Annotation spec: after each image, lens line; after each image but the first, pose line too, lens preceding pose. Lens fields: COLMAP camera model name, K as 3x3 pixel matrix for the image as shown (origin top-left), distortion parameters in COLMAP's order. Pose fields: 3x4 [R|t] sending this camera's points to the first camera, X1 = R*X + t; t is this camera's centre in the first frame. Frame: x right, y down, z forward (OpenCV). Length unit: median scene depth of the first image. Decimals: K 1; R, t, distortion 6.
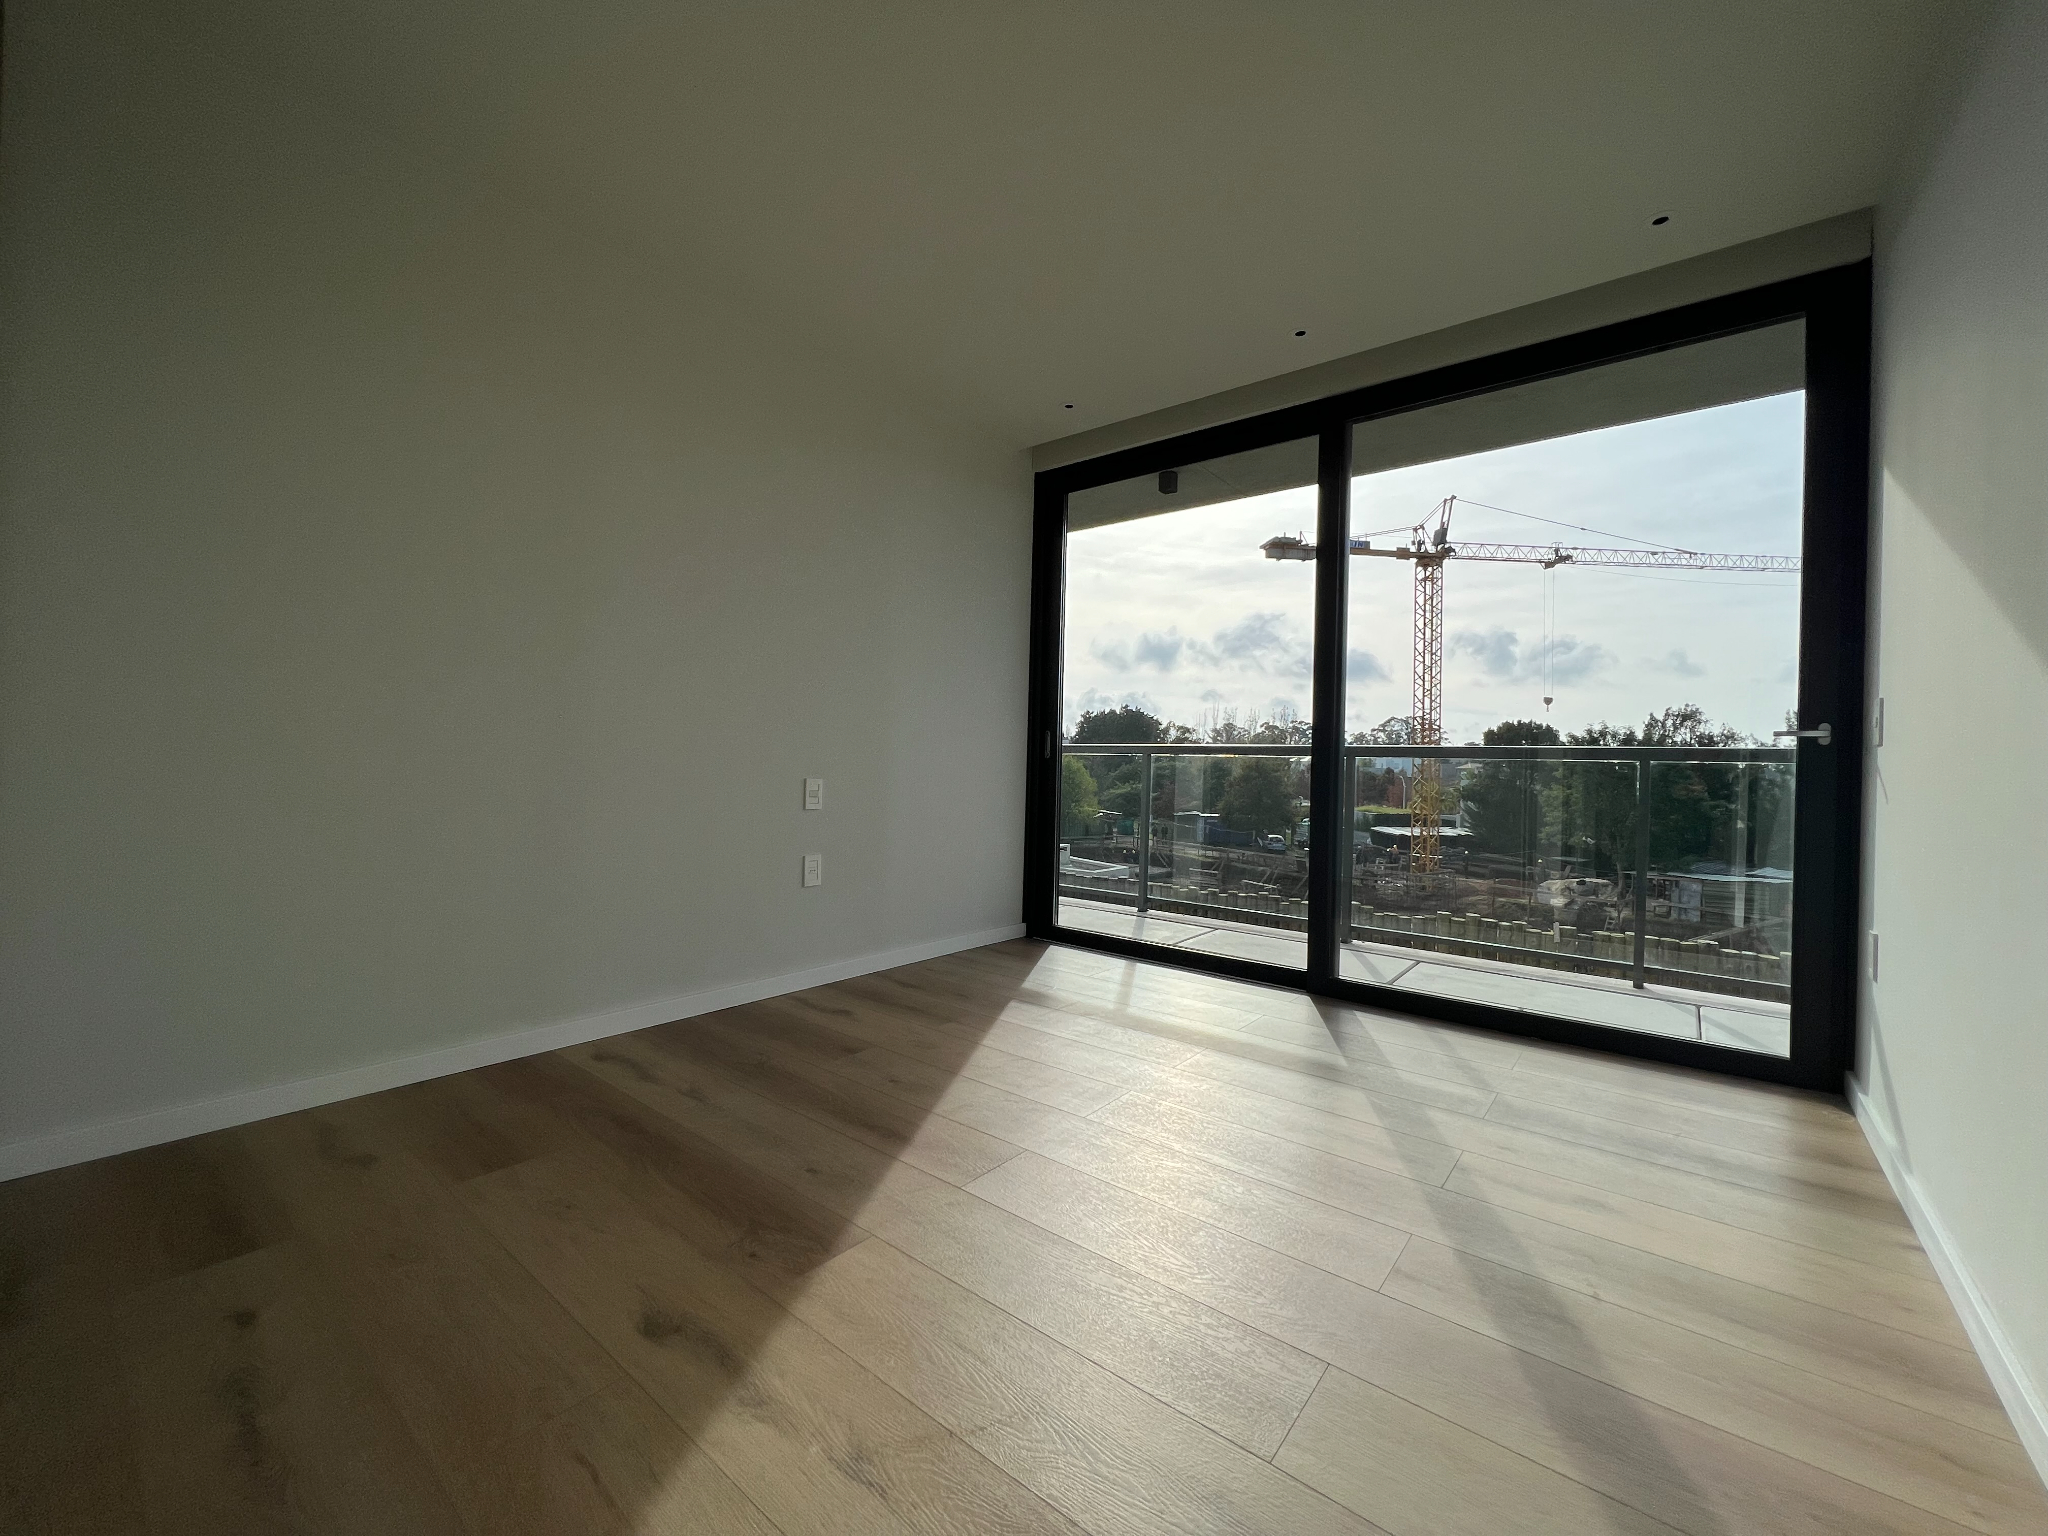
lens RADIAL K [[826.7, 0, 1008.5], [0, 826.7, 768.6], [0, 0, 1]] dist [0.013244, 0.000095]
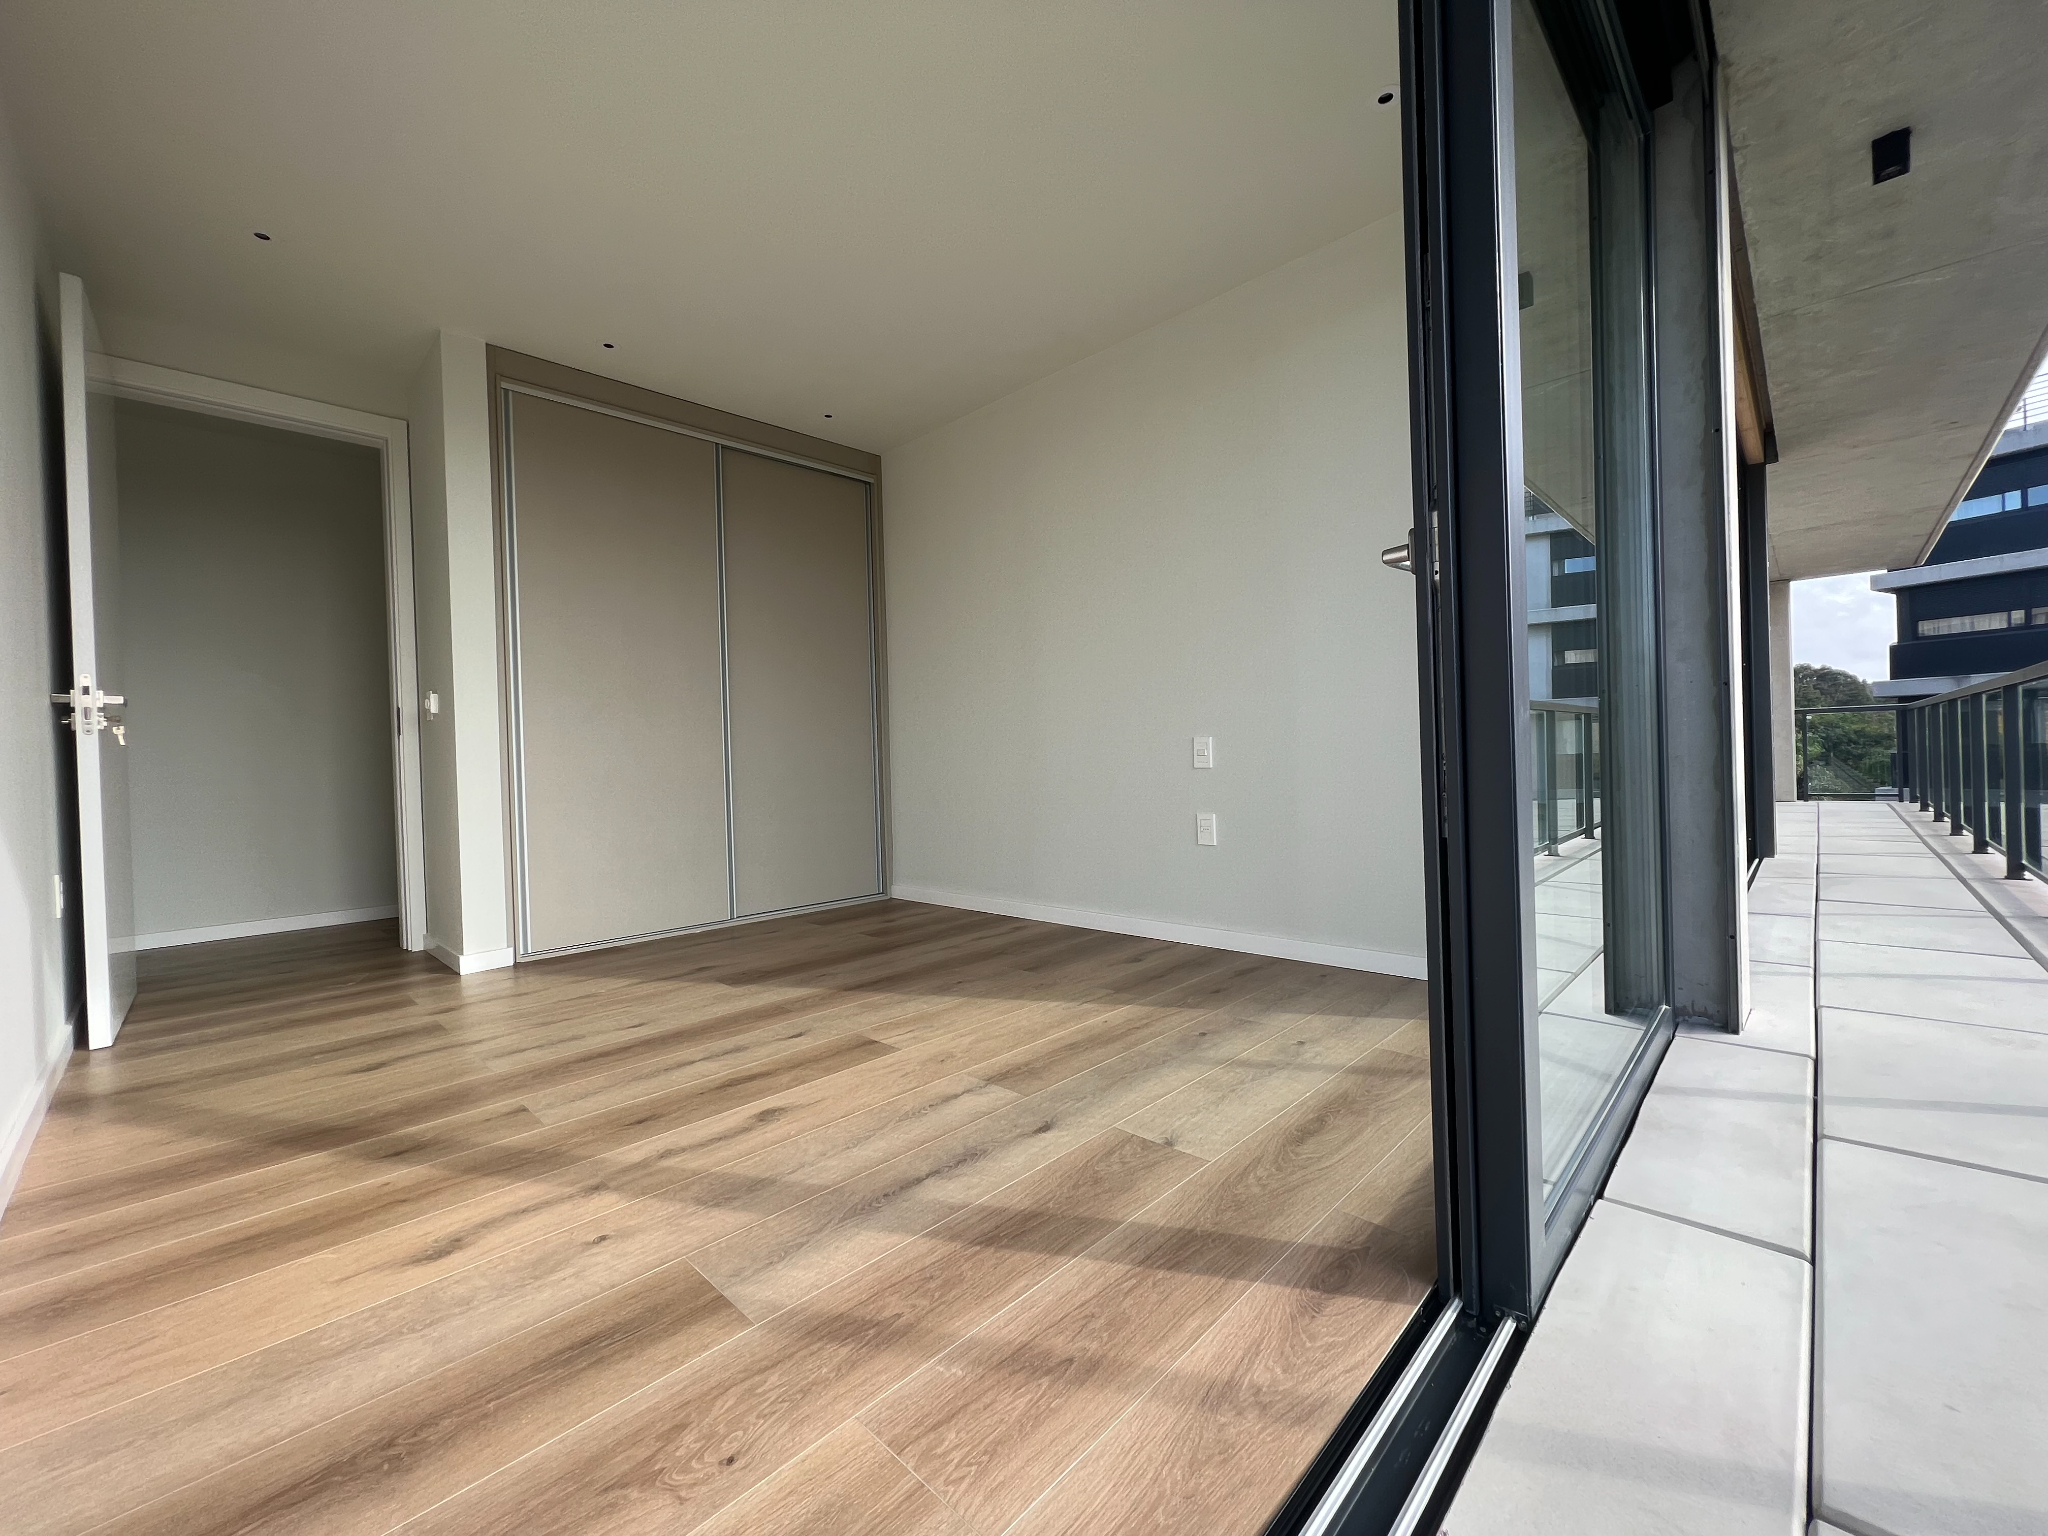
lens RADIAL K [[811.8, 0, 1025.0], [0, 811.8, 769.3], [0, 0, 1]] dist [-0.000857, 0.000034]
pose [[-0.087792, -0.011320, -0.996075, 0.423183], [0.031521, 0.999403, -0.014136, 0.032287], [0.995640, -0.032638, -0.087382, 0.487651]]
